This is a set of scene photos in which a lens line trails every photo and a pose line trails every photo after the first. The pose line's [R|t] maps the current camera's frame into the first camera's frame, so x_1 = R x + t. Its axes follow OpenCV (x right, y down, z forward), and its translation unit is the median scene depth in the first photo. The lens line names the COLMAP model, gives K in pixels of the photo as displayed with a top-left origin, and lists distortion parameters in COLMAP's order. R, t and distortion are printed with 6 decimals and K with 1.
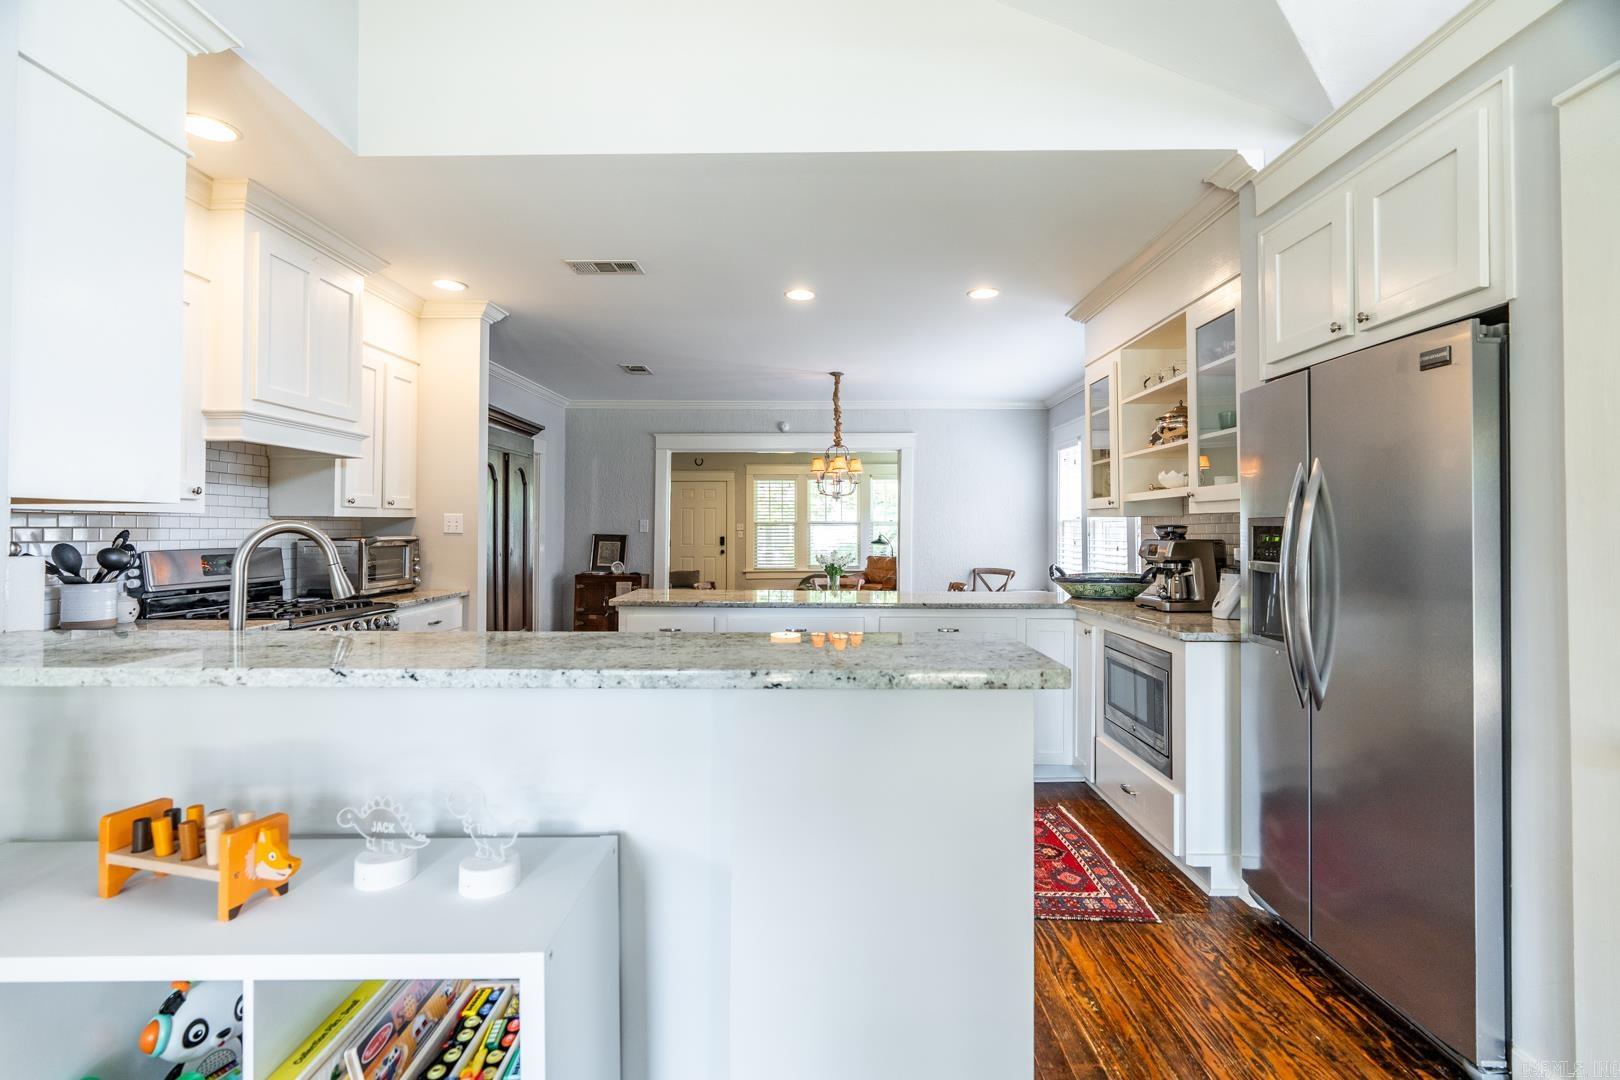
lens RADIAL K [[759.2, 0, 803.9], [0, 759.2, 514.1], [0, 0, 1]] dist [-0.006430, 0.001447]
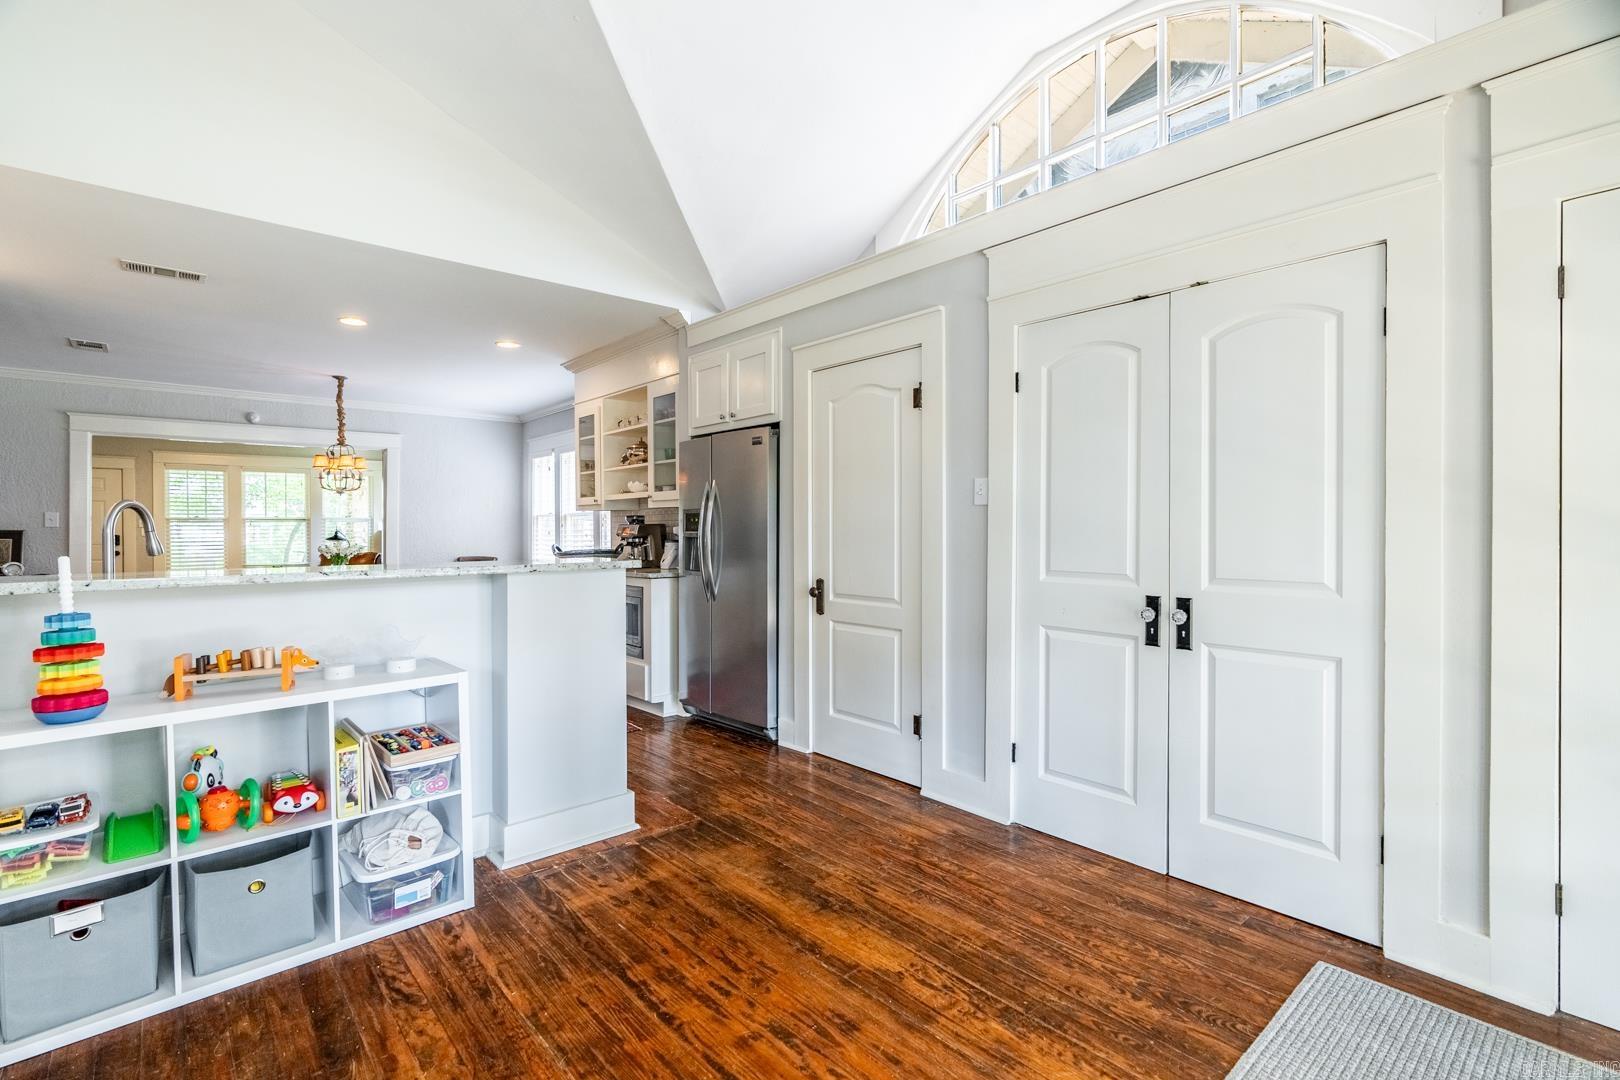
lens RADIAL K [[759.2, 0, 803.9], [0, 759.2, 514.1], [0, 0, 1]] dist [-0.006430, 0.001447]
pose [[0.749467, 0.007281, 0.662002, -0.297189], [-0.006582, 0.999972, -0.003547, 0.014942], [-0.662009, -0.001699, 0.749494, -0.416366]]
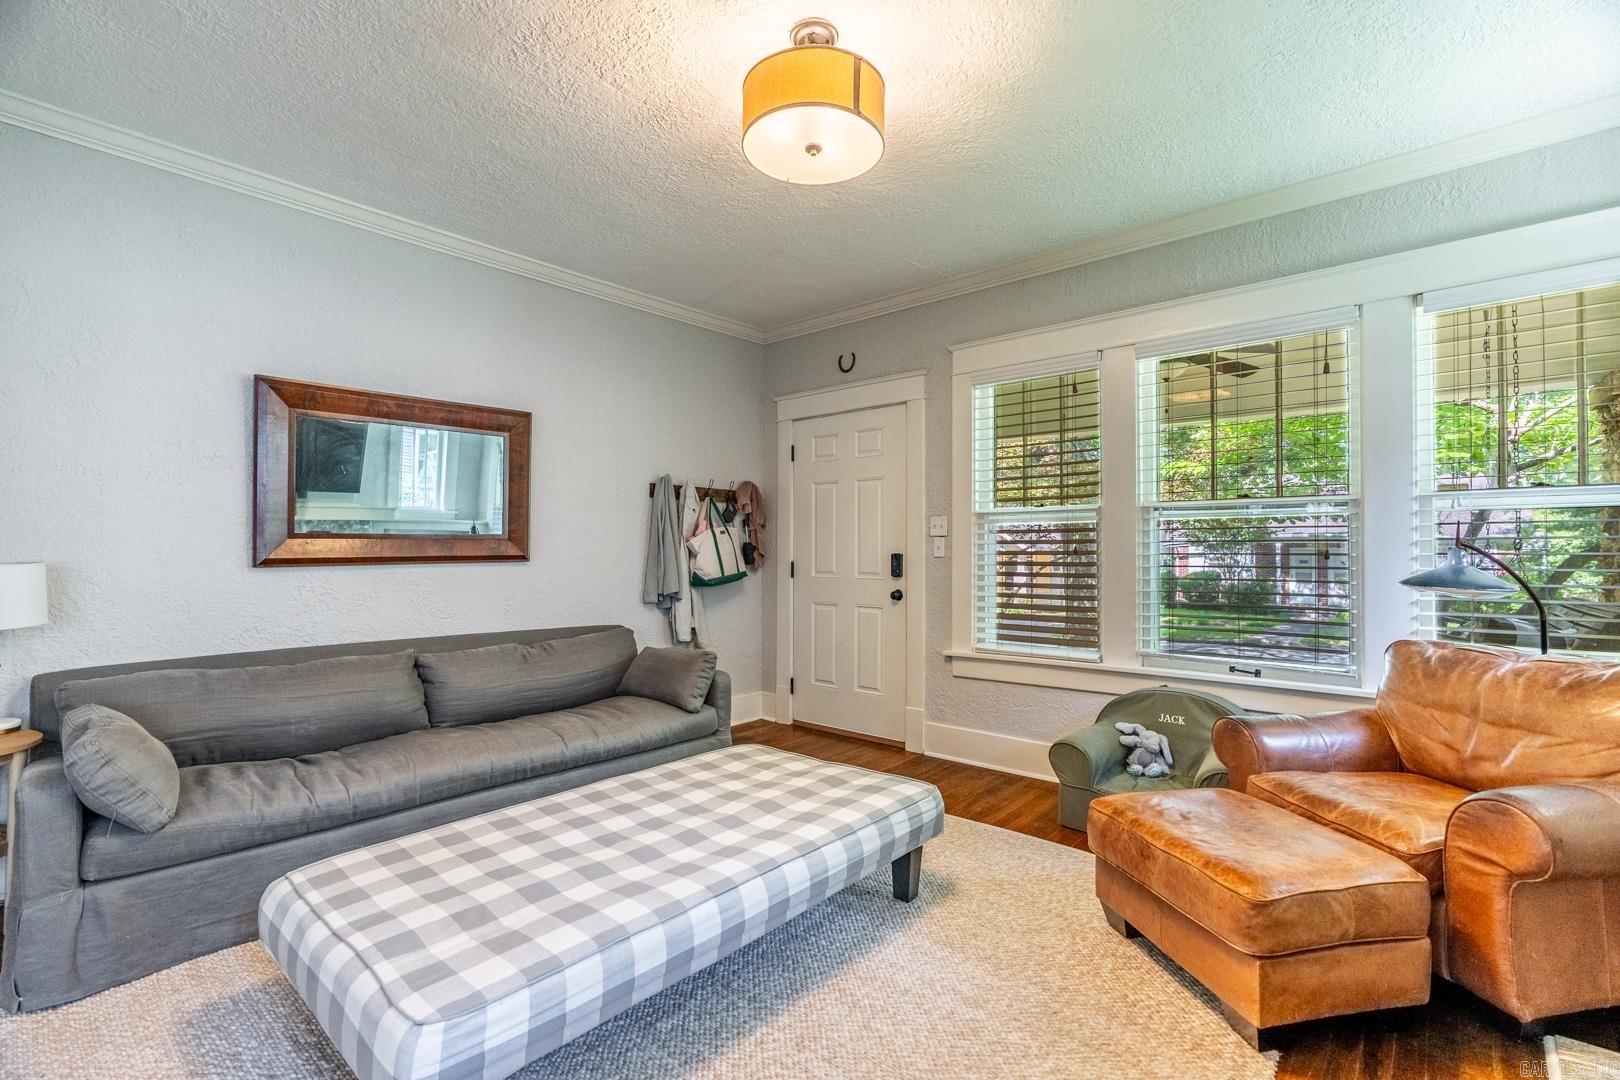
lens RADIAL K [[734.1, 0, 810.0], [0, 734.1, 540.0], [0, 0, 1]] dist [-0.002964, -0.000910]
pose [[0.766196, -0.010115, -0.642528, 0.289510], [0.014634, 0.999891, 0.001709, 0.070674], [0.642440, -0.010712, 0.766261, 2.256506]]
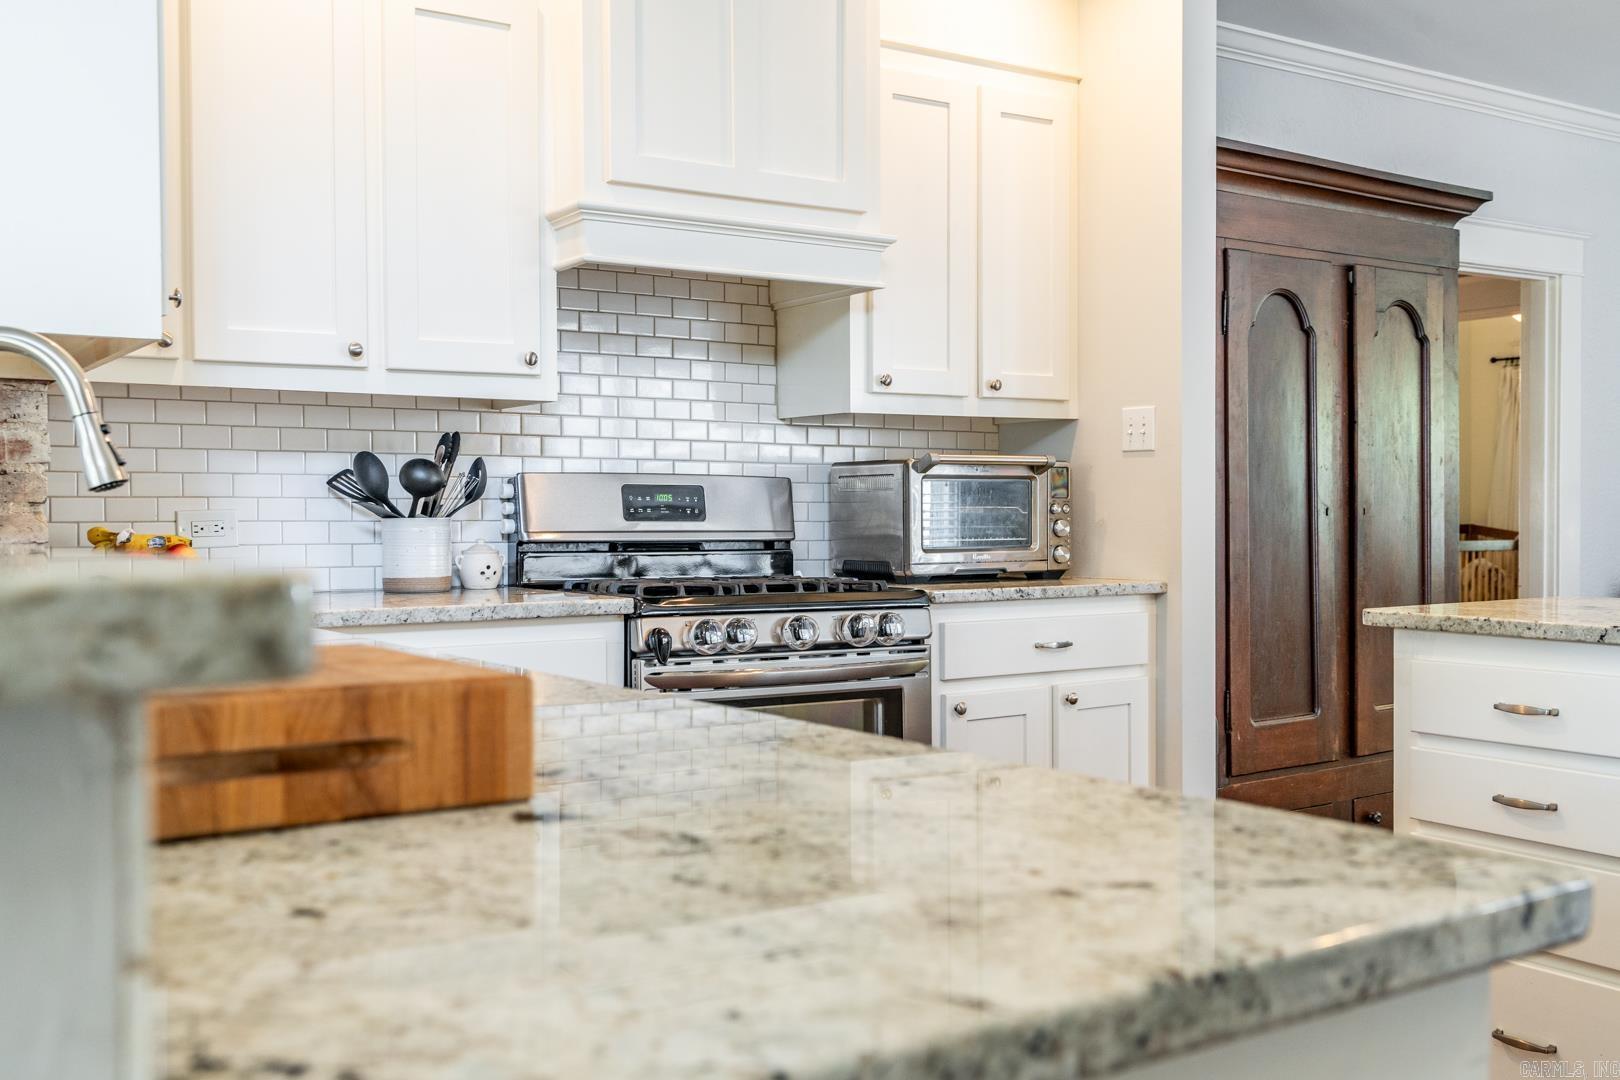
lens RADIAL K [[1576.7, 0, 810.0], [0, 1576.7, 540.0], [0, 0, 1]] dist [0.000224, 0.008120]
pose [[0.570066, 0.008813, -0.821552, 0.212751], [0.018448, 0.999553, 0.023524, 0.062069], [0.821392, -0.028566, 0.569648, 0.391681]]
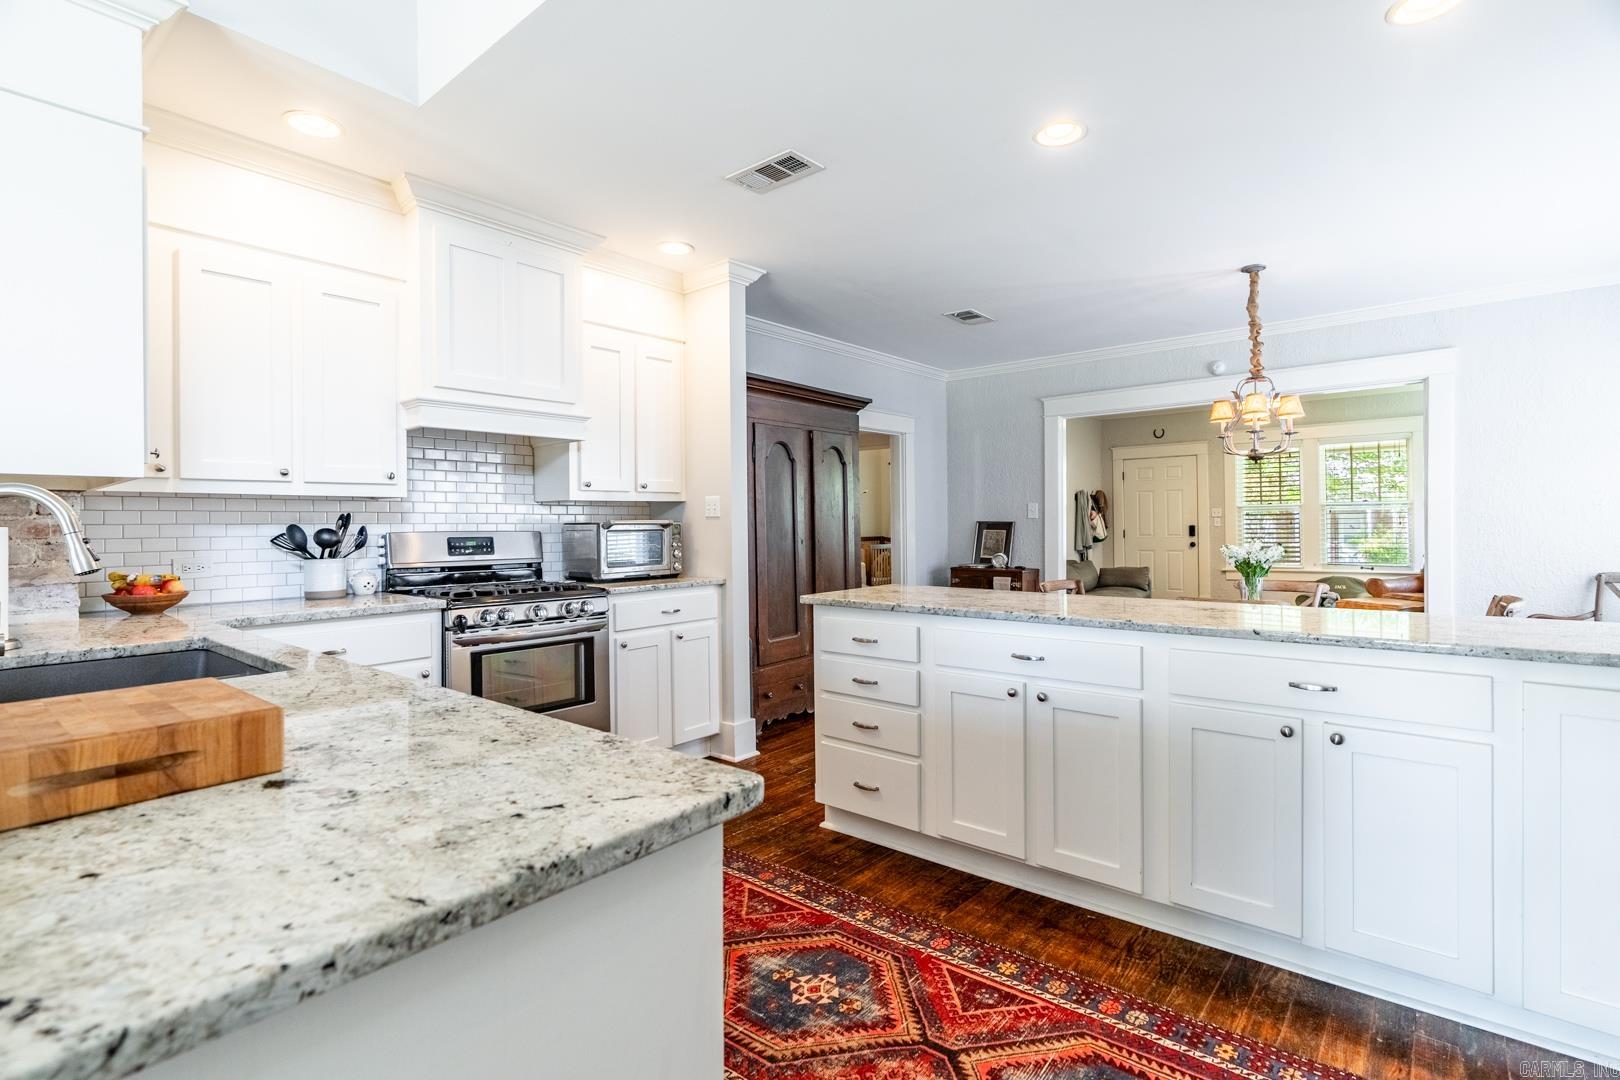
lens RADIAL K [[759.2, 0, 803.9], [0, 759.2, 514.1], [0, 0, 1]] dist [-0.006430, 0.001447]
pose [[0.773572, -0.021274, -0.633351, 0.260991], [0.025183, 0.999679, -0.002820, 0.032596], [0.633207, -0.013769, 0.773860, 0.418206]]
